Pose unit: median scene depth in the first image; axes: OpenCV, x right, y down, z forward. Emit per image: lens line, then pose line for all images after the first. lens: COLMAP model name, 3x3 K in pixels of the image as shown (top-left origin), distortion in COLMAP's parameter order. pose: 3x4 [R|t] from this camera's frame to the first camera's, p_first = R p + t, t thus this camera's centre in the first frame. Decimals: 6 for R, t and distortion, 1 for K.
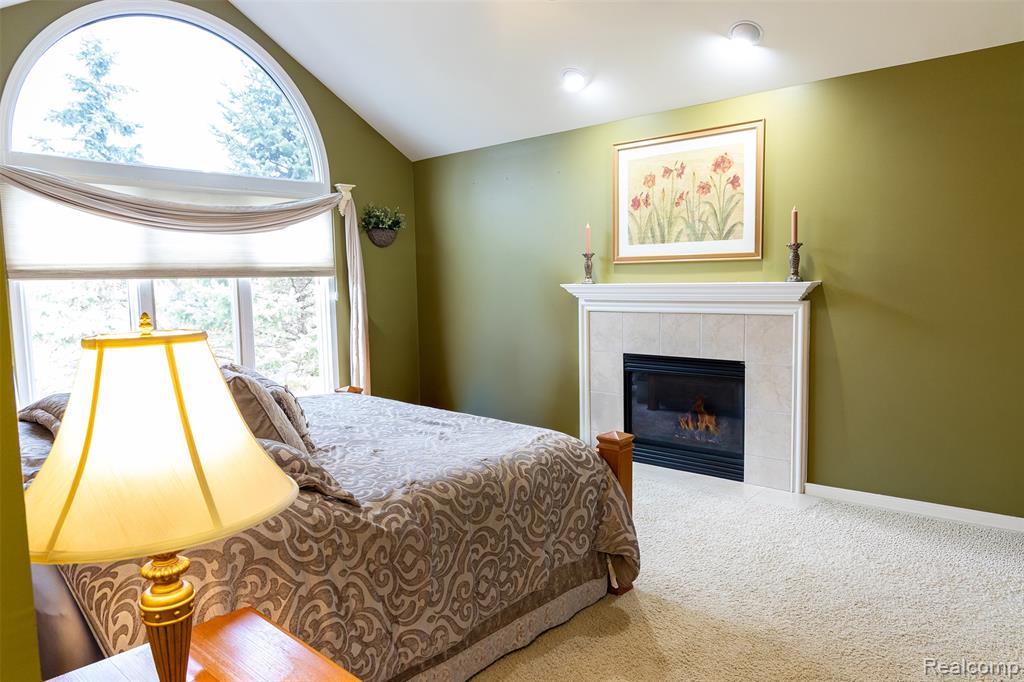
lens RADIAL K [[686.2, 0, 514.5], [0, 686.2, 342.7], [0, 0, 1]] dist [0.003736, 0.000792]
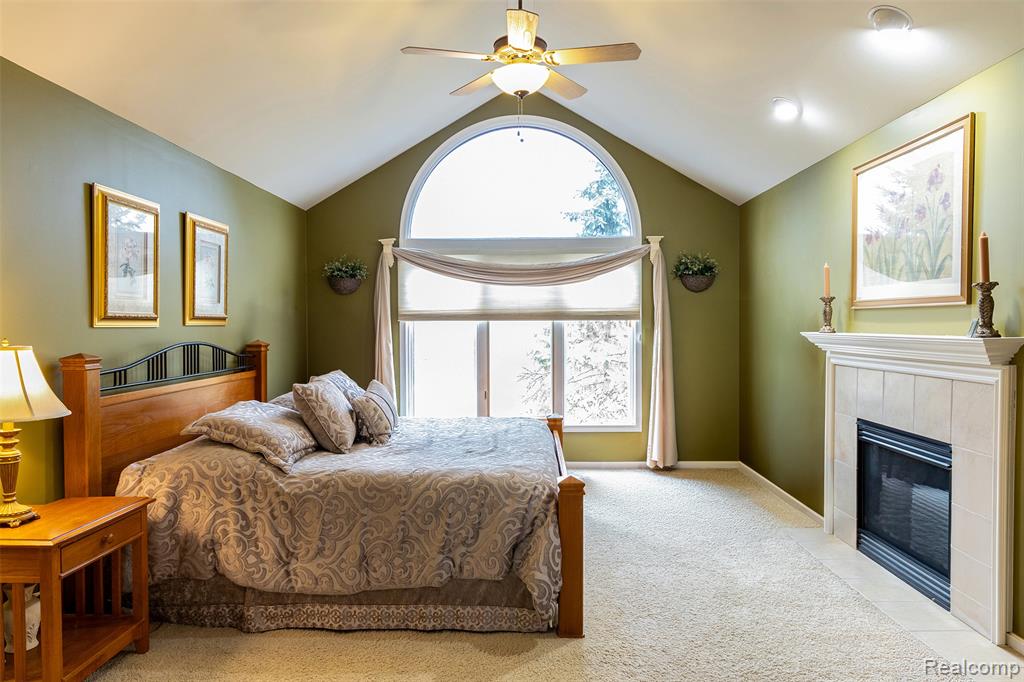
lens RADIAL K [[686.2, 0, 514.5], [0, 686.2, 342.7], [0, 0, 1]] dist [0.003736, 0.000792]
pose [[0.652218, 0.038120, -0.757073, 0.548968], [-0.080182, 0.996601, -0.018896, -0.027849], [0.753779, 0.073028, 0.653057, 0.159680]]
